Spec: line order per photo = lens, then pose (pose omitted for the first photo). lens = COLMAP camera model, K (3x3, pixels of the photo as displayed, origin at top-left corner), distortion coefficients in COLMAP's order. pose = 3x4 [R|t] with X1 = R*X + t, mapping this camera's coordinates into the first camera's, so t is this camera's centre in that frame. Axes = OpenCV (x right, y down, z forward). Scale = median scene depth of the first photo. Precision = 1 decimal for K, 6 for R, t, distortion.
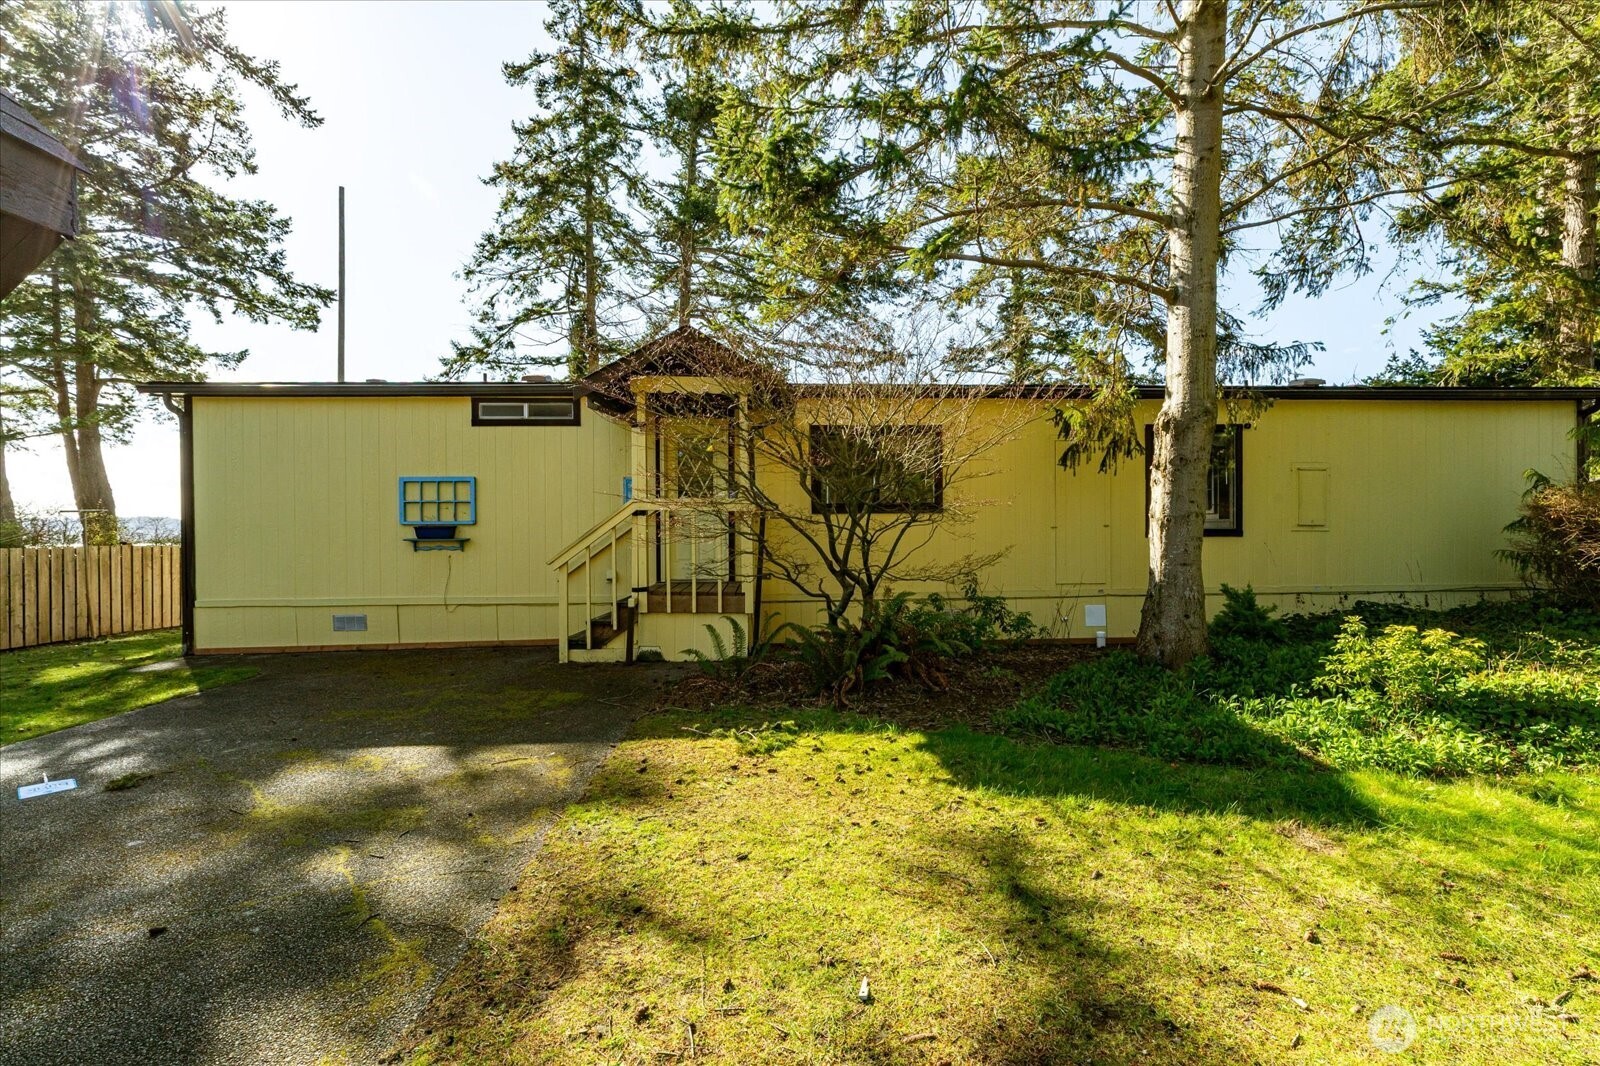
lens RADIAL K [[780.0, 0, 800.0], [0, 780.0, 533.0], [0, 0, 1]] dist [0.011076, -0.000746]
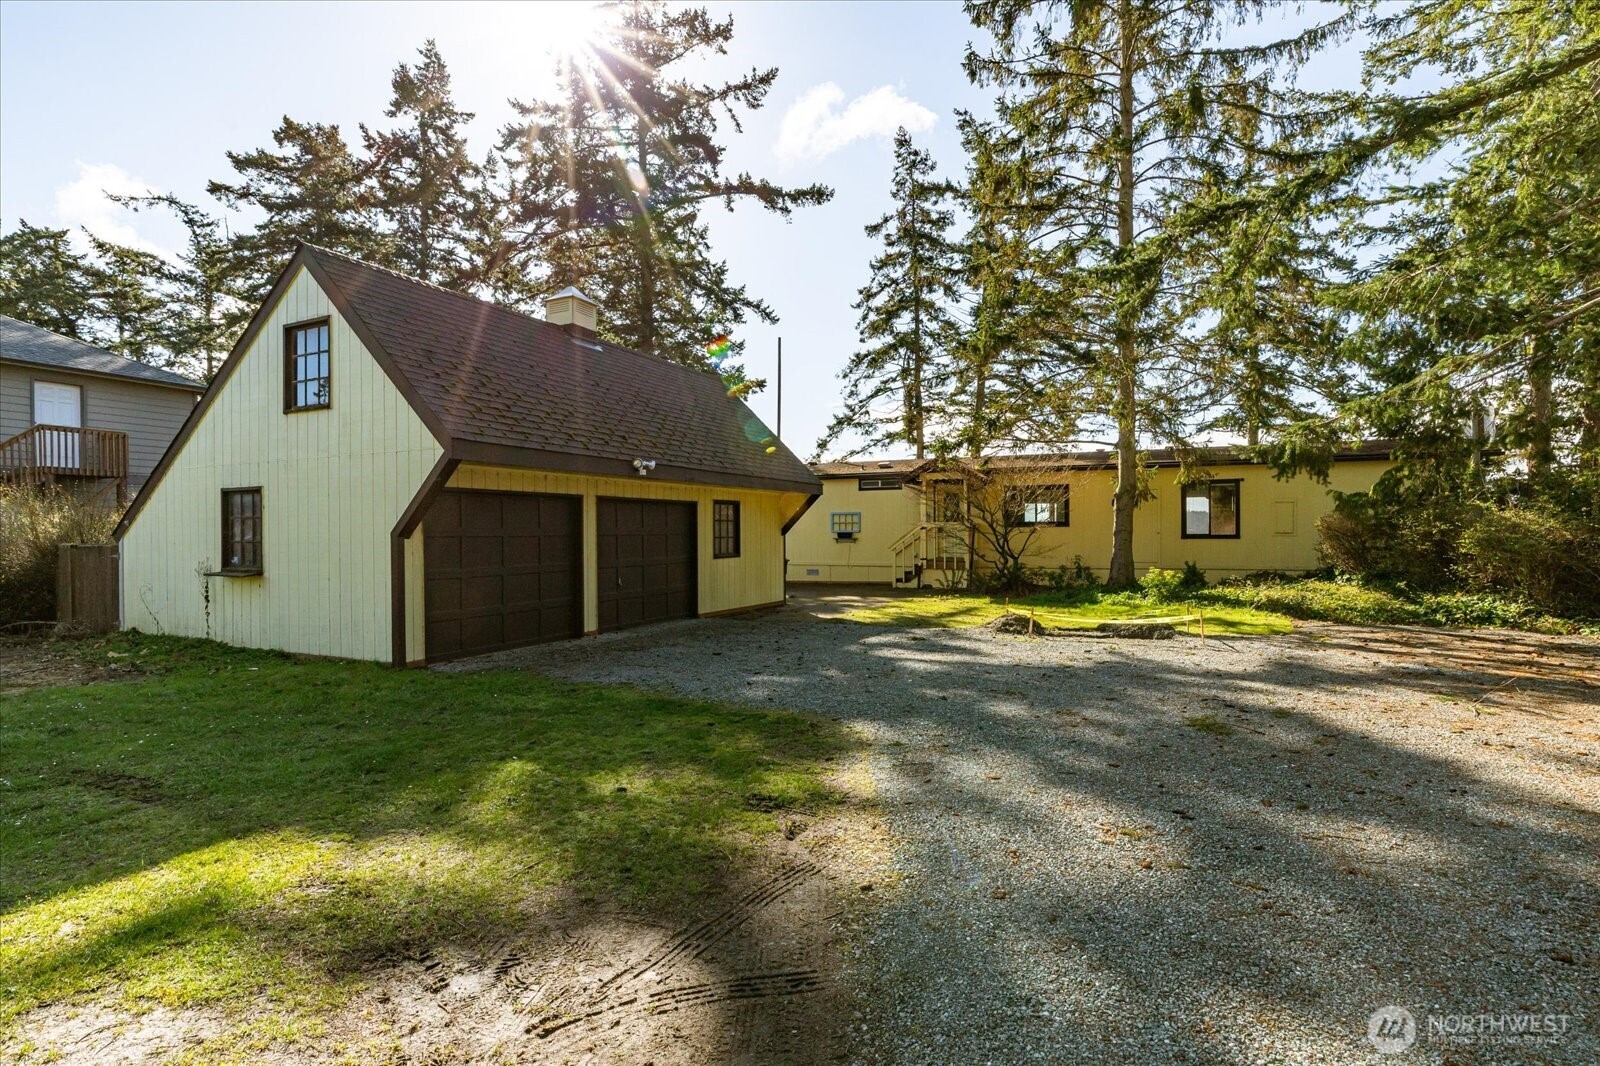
lens RADIAL K [[720.1, 0, 810.4], [0, 720.1, 525.6], [0, 0, 1]] dist [0.006840, 0.000201]
pose [[0.911746, 0.003392, -0.410740, 0.359758], [-0.008167, 0.999918, -0.009872, -0.008310], [0.410673, 0.012355, 0.911699, -1.093631]]
